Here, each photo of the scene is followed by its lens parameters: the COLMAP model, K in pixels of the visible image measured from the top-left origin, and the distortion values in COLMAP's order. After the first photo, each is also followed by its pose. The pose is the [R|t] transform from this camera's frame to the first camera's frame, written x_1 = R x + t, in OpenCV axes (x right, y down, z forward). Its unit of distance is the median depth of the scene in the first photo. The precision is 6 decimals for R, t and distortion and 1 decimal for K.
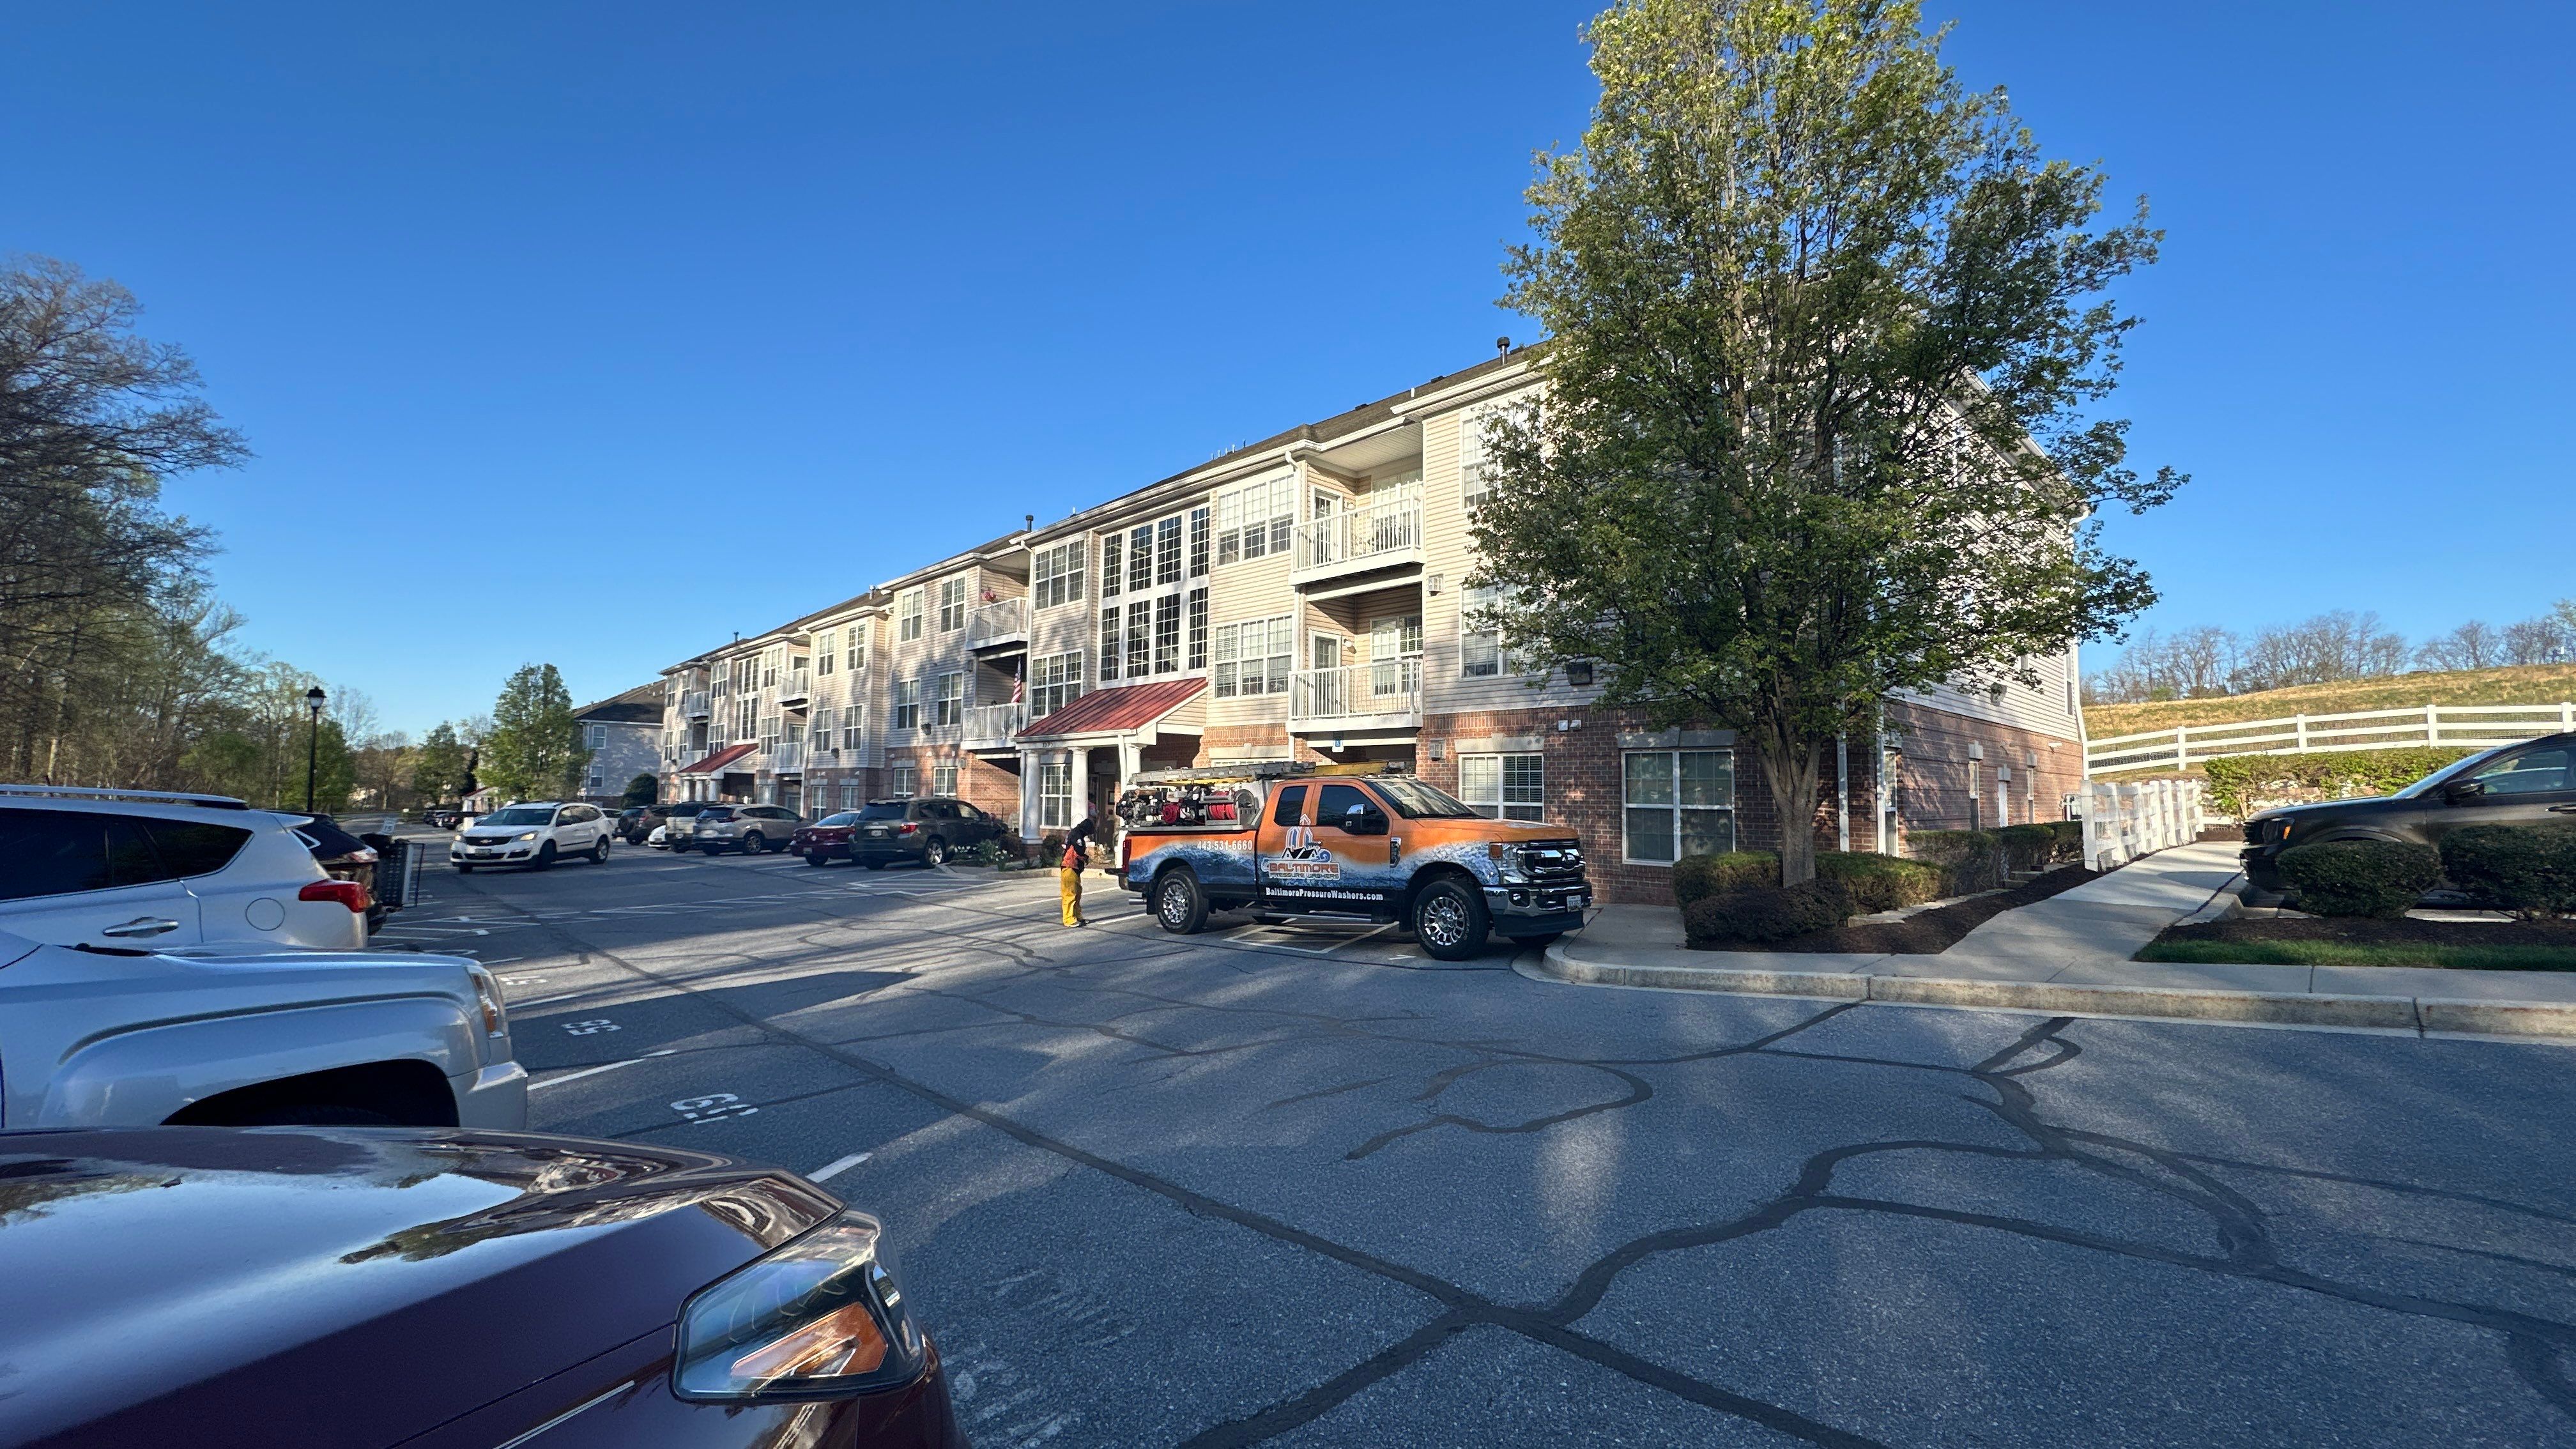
lens RADIAL K [[1039.6, 0, 1286.3], [0, 1039.6, 722.2], [0, 0, 1]] dist [0.002433, 0.000083]
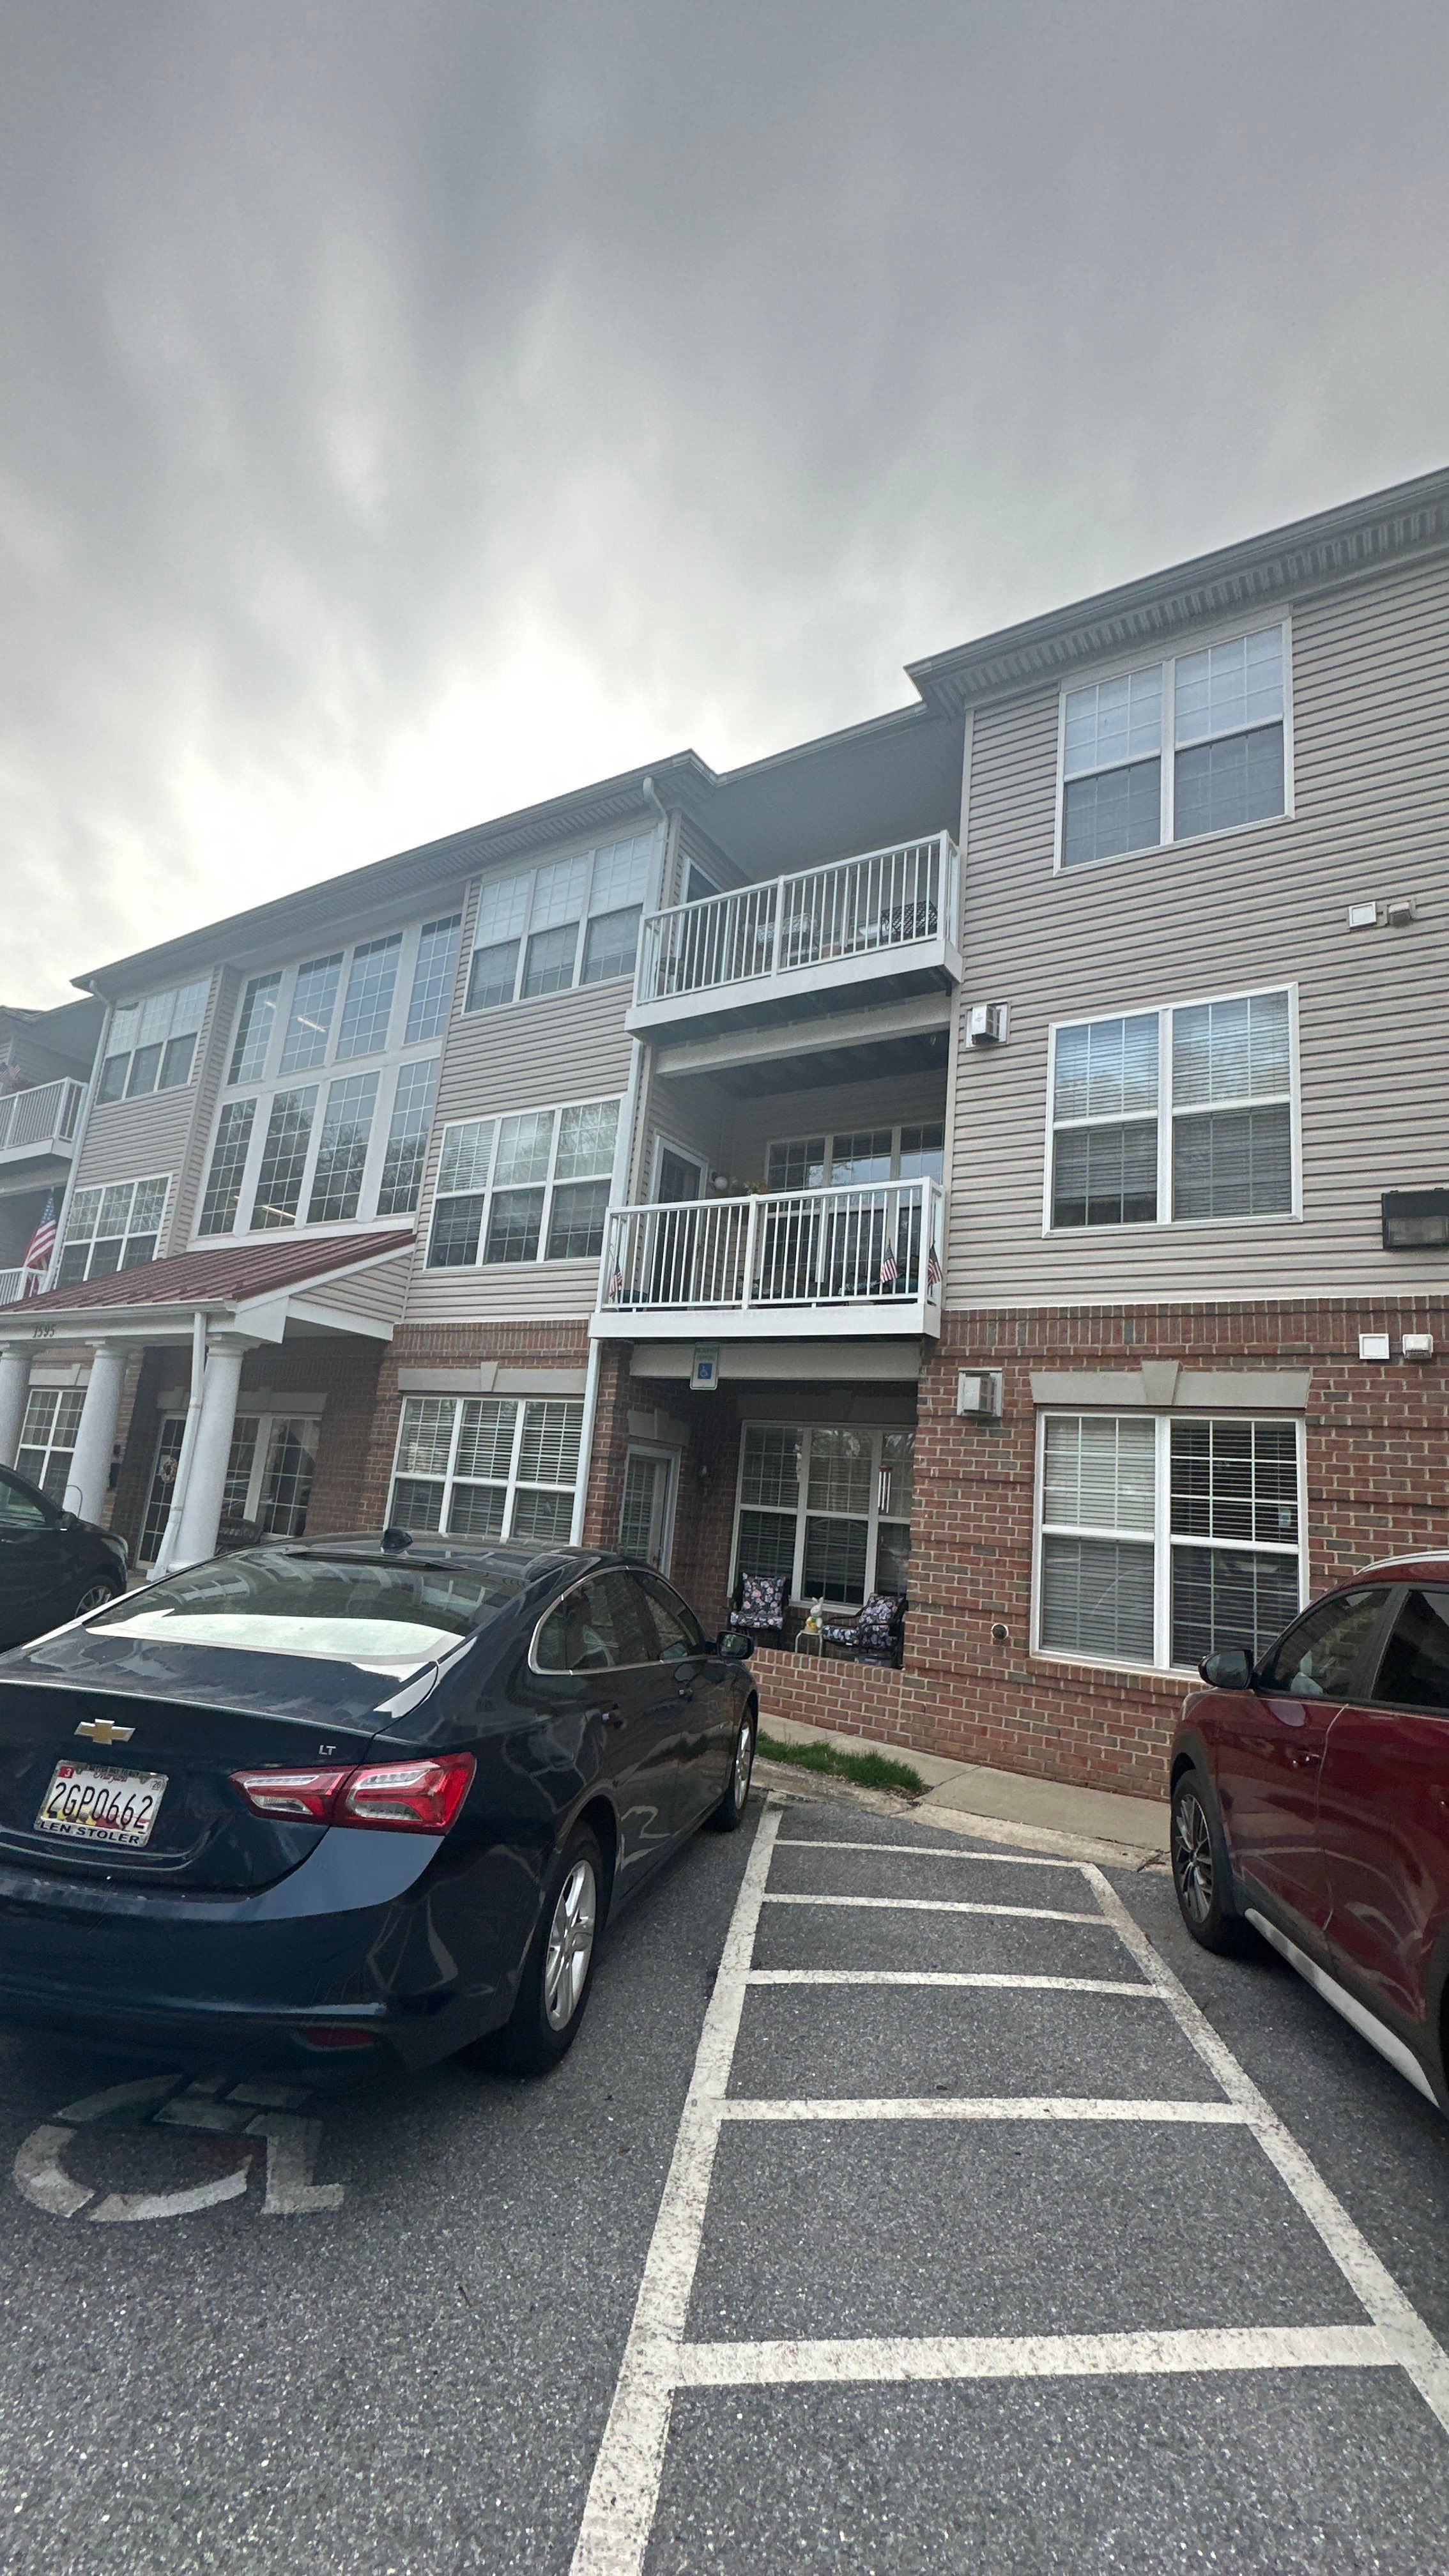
lens RADIAL K [[1039.6, 0, 737.3], [0, 1039.6, 1290.1], [0, 0, 1]] dist [0.002433, 0.000083]
pose [[0.963378, 0.115399, 0.242045, -0.041323], [-0.085568, 0.987767, -0.130362, 0.035715], [-0.254128, 0.104877, 0.961468, 0.453225]]
